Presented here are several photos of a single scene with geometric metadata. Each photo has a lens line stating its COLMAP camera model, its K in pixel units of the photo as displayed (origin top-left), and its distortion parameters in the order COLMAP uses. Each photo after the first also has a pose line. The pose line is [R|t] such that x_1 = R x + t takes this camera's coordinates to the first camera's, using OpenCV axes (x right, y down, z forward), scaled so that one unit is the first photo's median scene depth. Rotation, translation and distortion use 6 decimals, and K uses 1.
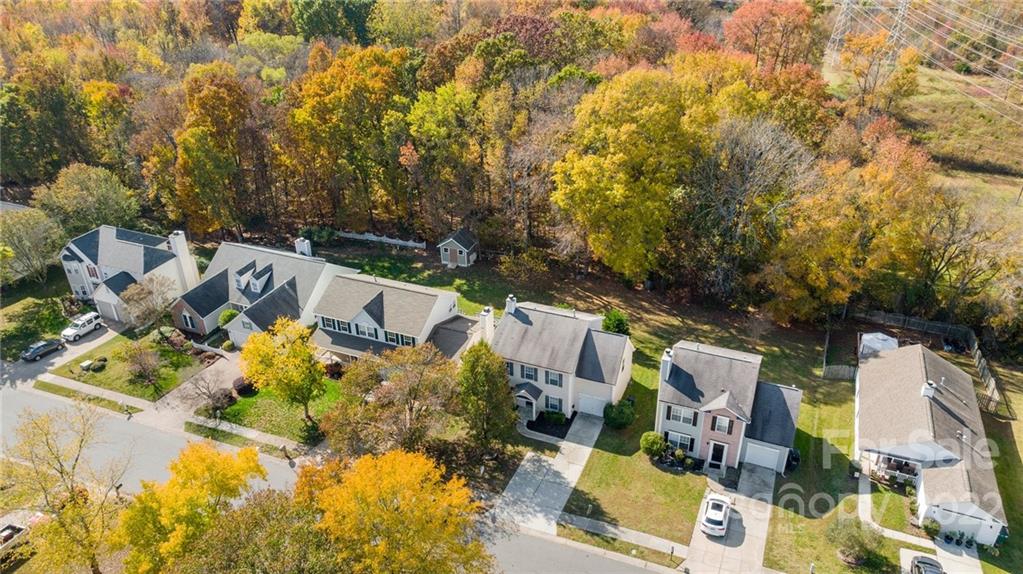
lens RADIAL K [[718.8, 0, 510.8], [0, 718.8, 287.5], [0, 0, 1]] dist [-0.011008, -0.003286]
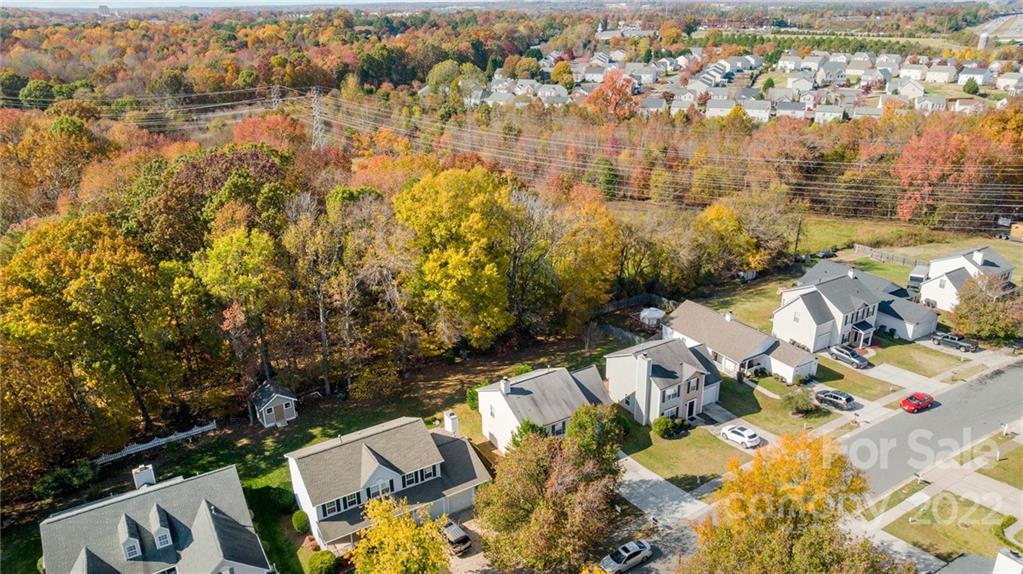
lens RADIAL K [[718.8, 0, 513.2], [0, 718.8, 286.2], [0, 0, 1]] dist [-0.011008, -0.003286]
pose [[0.583418, -0.289791, 0.758713, -0.876550], [0.401504, 0.914951, 0.040727, -0.174330], [-0.705988, 0.280866, 0.650151, 0.280760]]
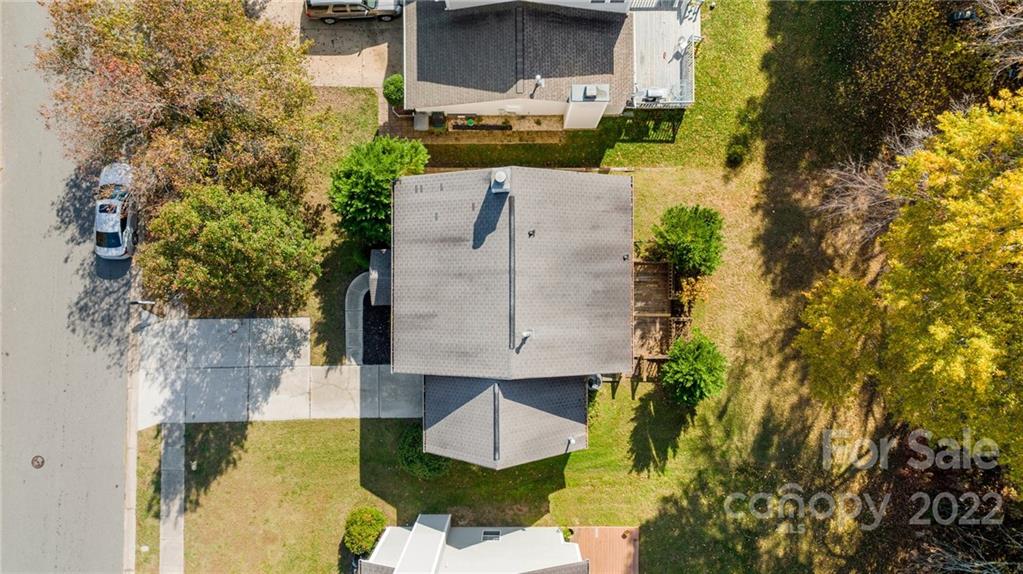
lens RADIAL K [[718.8, 0, 511.2], [0, 718.8, 285.7], [0, 0, 1]] dist [-0.011008, -0.003286]
pose [[0.390513, 0.920560, 0.008308, 0.061658], [-0.448632, 0.182419, 0.874902, -0.370478], [0.803884, -0.345387, 0.484229, 0.895366]]
